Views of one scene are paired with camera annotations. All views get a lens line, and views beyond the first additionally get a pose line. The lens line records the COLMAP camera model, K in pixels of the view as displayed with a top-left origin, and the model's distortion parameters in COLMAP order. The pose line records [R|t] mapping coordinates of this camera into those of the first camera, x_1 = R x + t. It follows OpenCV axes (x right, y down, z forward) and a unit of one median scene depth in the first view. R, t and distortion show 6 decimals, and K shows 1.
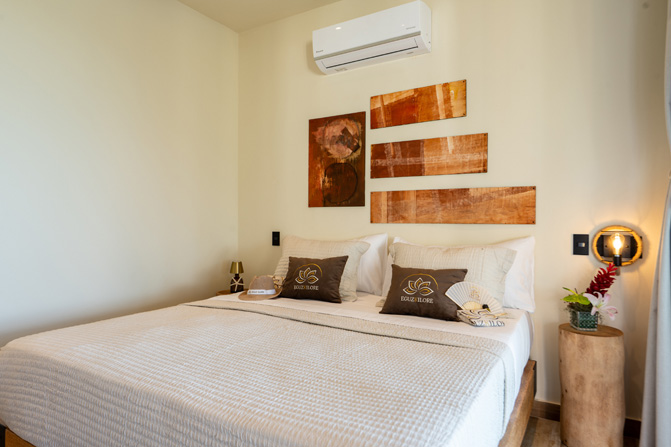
lens RADIAL K [[441.3, 0, 316.1], [0, 441.3, 223.5], [0, 0, 1]] dist [0.016849, 0.000385]
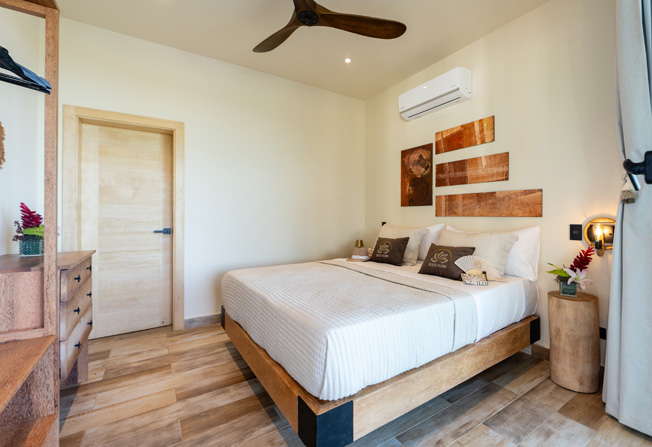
lens RADIAL K [[309.3, 0, 344.6], [0, 309.3, 214.8], [0, 0, 1]] dist [0.022172, 0.000424]
pose [[0.916198, -0.005122, -0.400694, 0.289494], [0.001352, 0.999952, -0.009691, 0.003152], [0.400724, 0.008337, 0.916161, -0.105439]]
